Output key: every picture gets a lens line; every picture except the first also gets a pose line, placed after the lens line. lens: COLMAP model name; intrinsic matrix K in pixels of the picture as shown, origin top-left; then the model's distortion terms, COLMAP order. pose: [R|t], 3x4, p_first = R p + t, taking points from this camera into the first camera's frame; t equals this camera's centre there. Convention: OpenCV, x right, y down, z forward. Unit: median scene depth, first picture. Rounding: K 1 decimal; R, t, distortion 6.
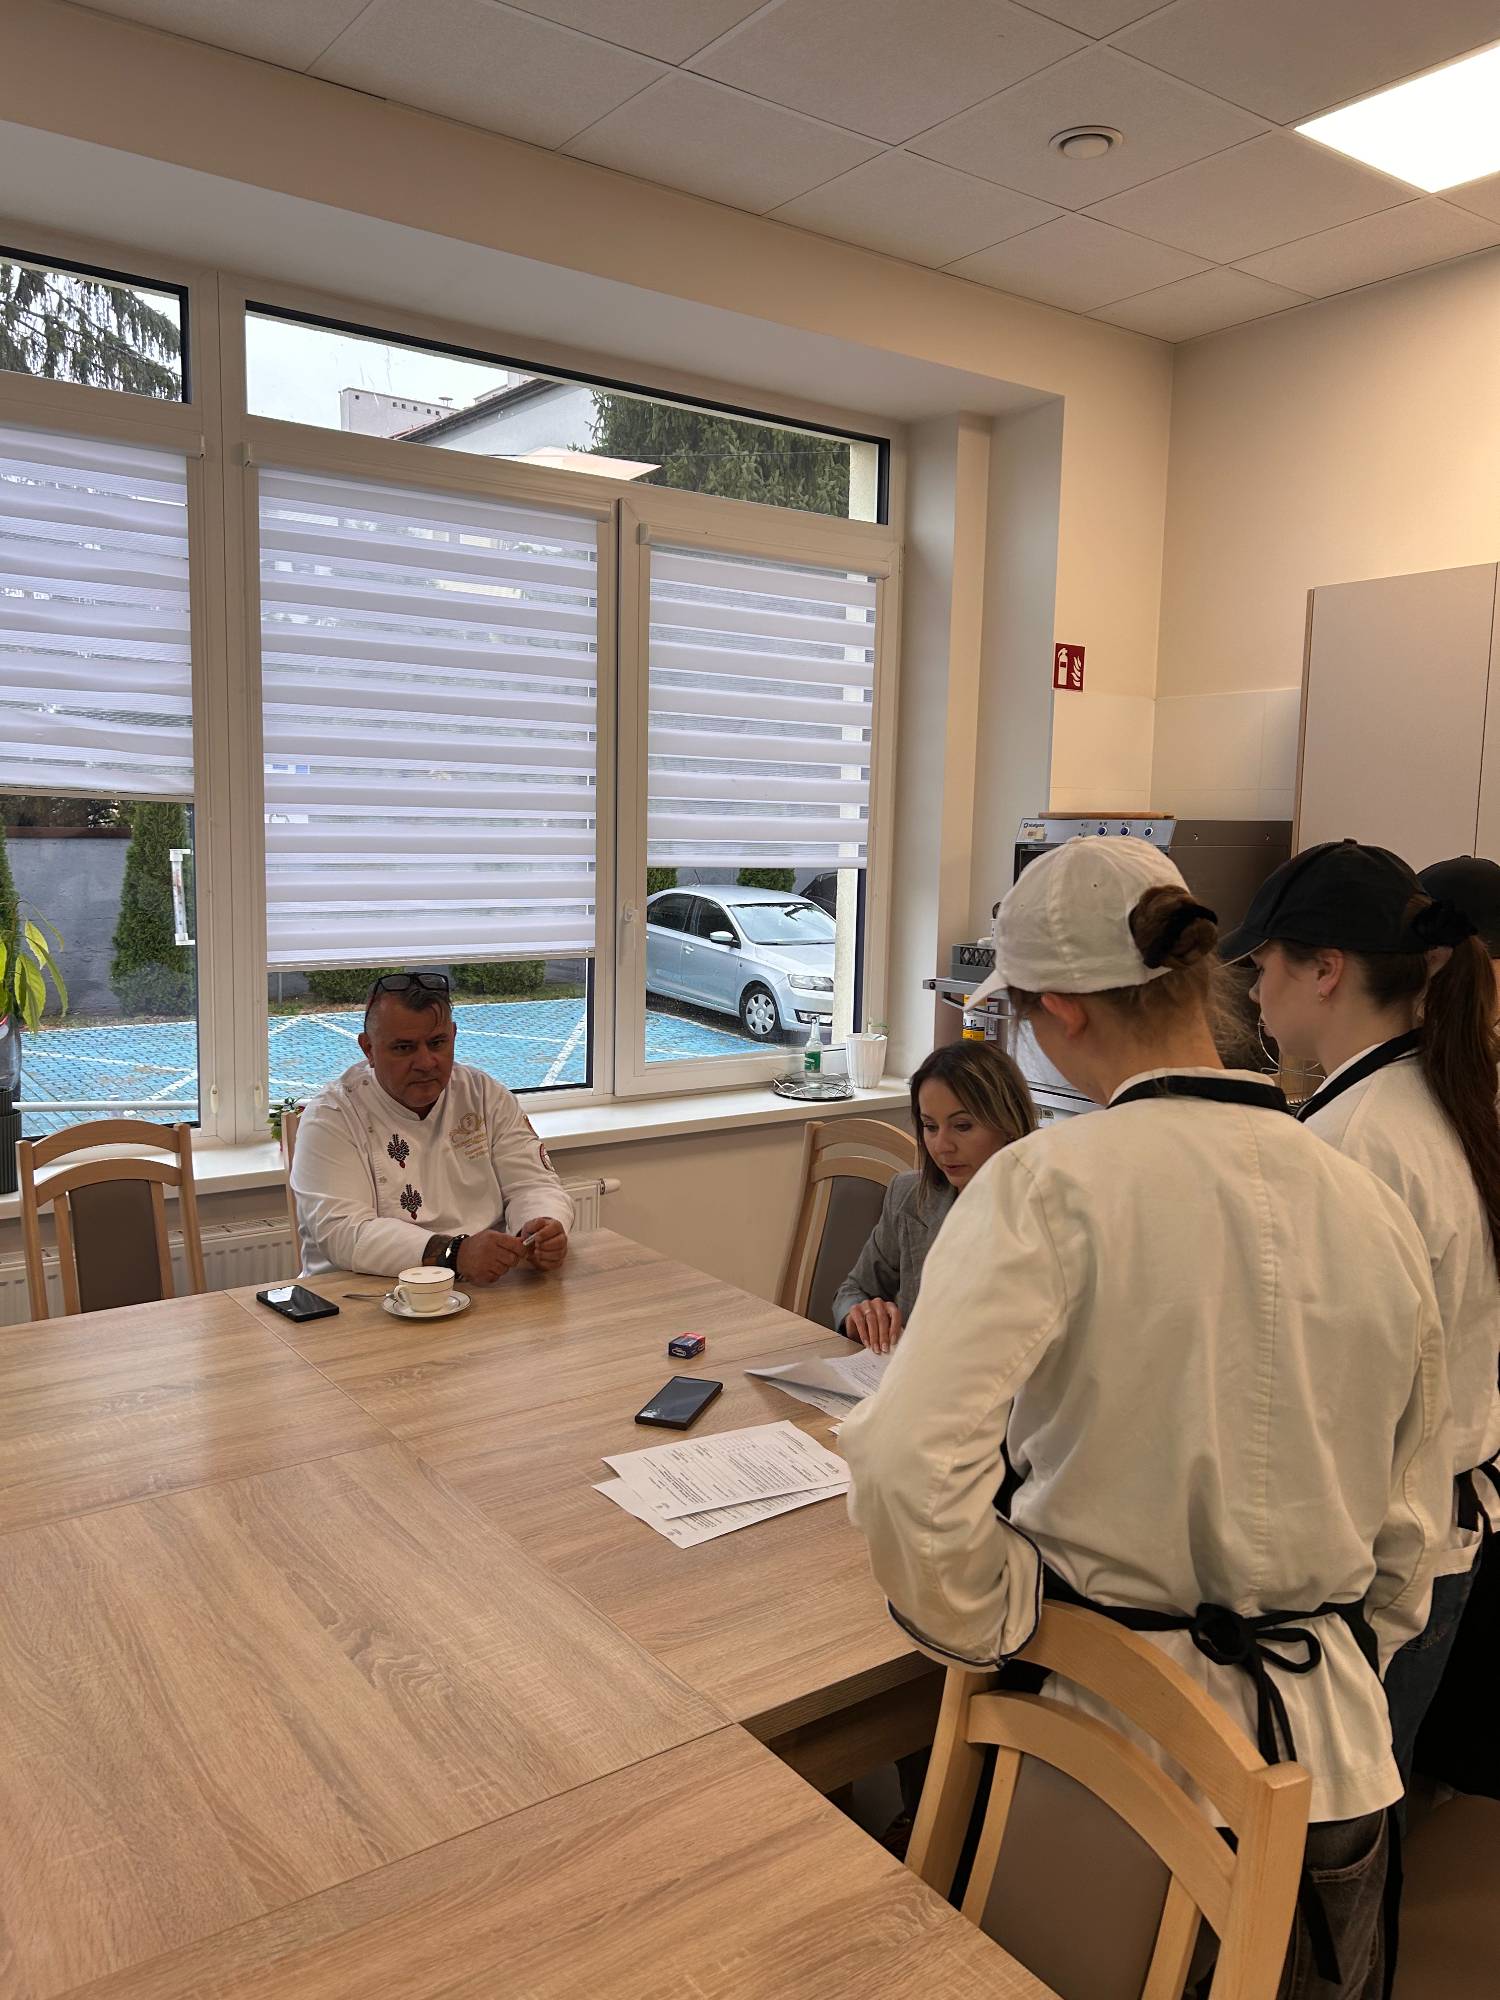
lens RADIAL K [[1525.0, 0, 741.1], [0, 1525.0, 1001.2], [0, 0, 1]] dist [0.065098, -0.072926]
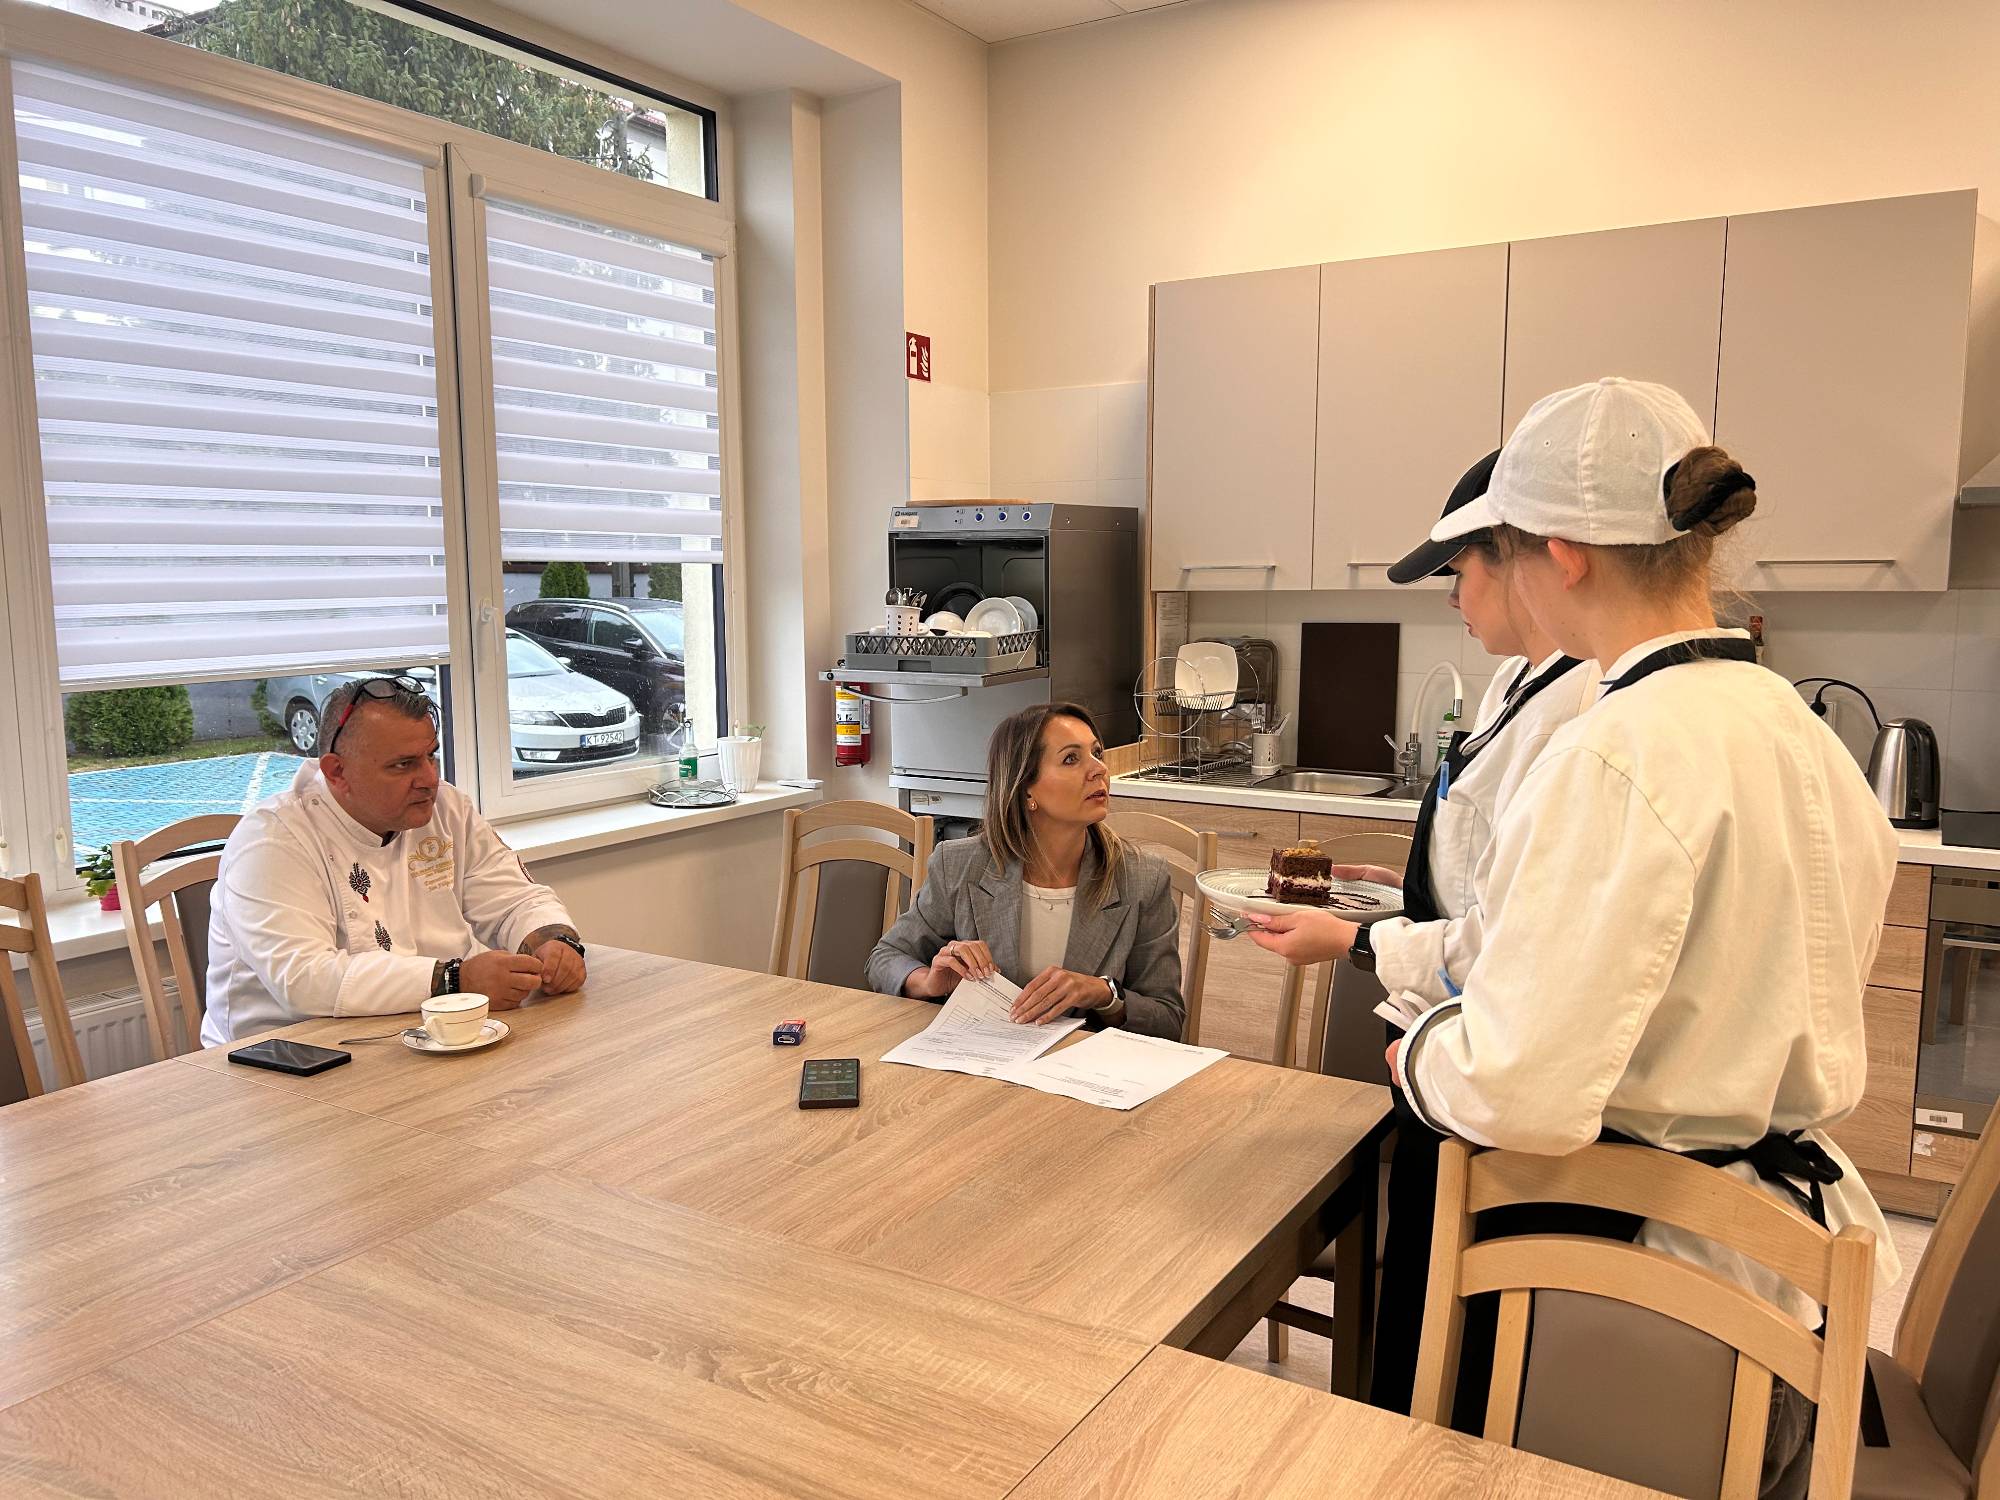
lens RADIAL K [[1525.0, 0, 1010.8], [0, 1525.0, 766.7], [0, 0, 1]] dist [0.065098, -0.072926]
pose [[0.918347, -0.073238, 0.388940, -0.154884], [0.066025, 0.997308, 0.031900, 0.024821], [-0.390229, -0.003615, 0.920711, 0.052140]]
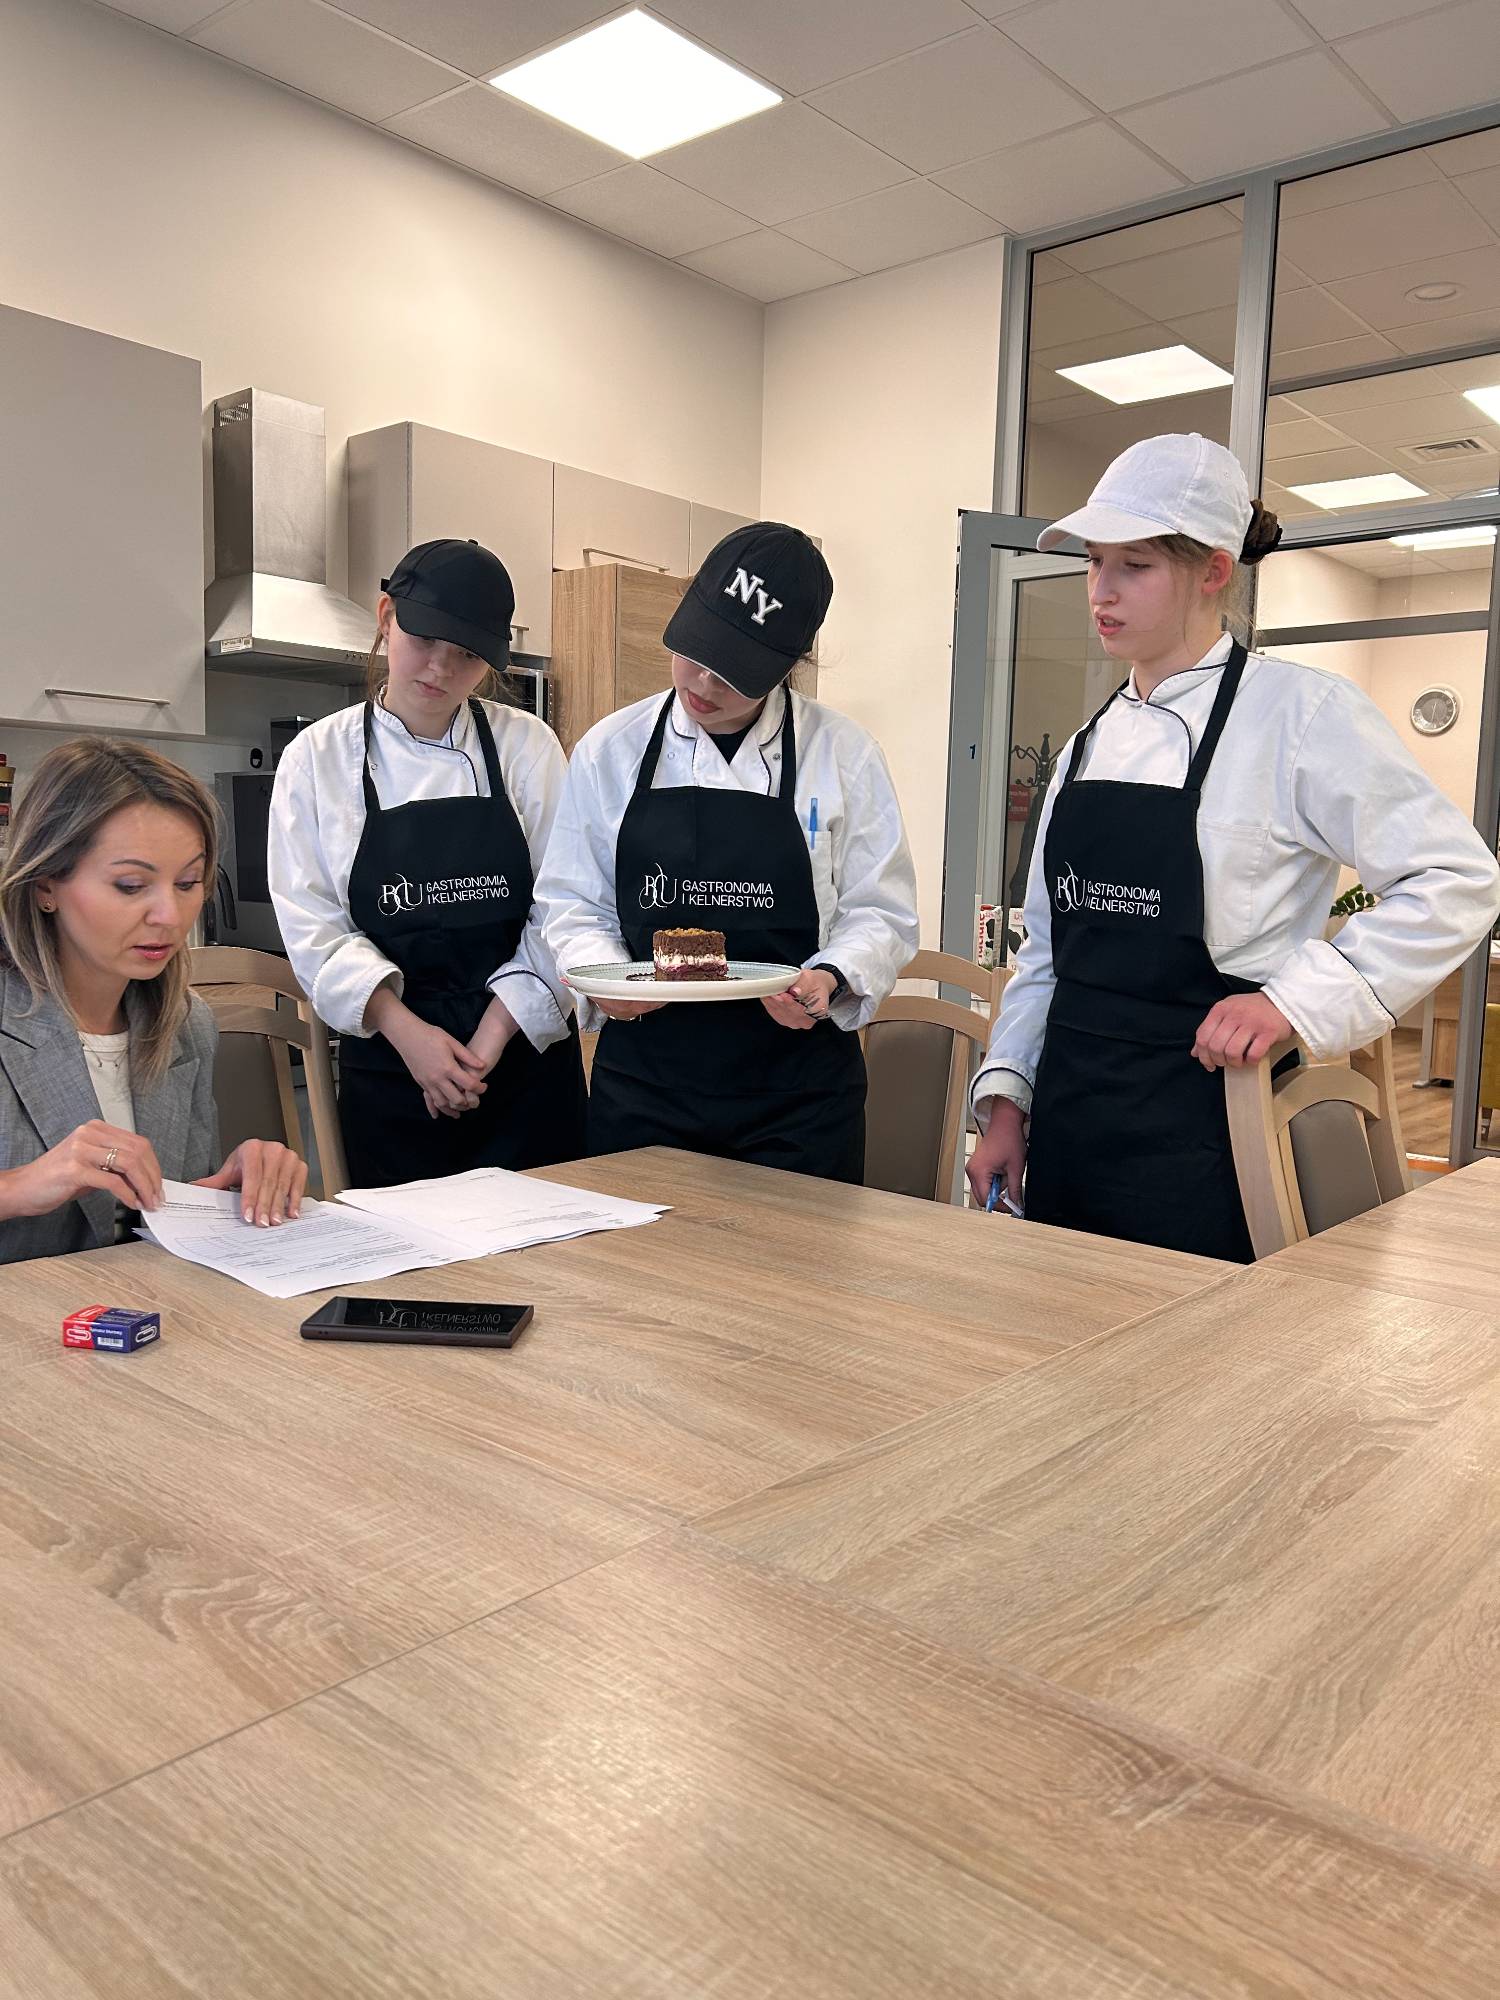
lens RADIAL K [[1525.0, 0, 741.5], [0, 1525.0, 988.3], [0, 0, 1]] dist [0.065098, -0.072926]
pose [[-0.244217, -0.103528, 0.964178, -0.306209], [0.087085, 0.987926, 0.128136, 0.047551], [-0.965802, 0.115258, -0.232253, 0.539605]]
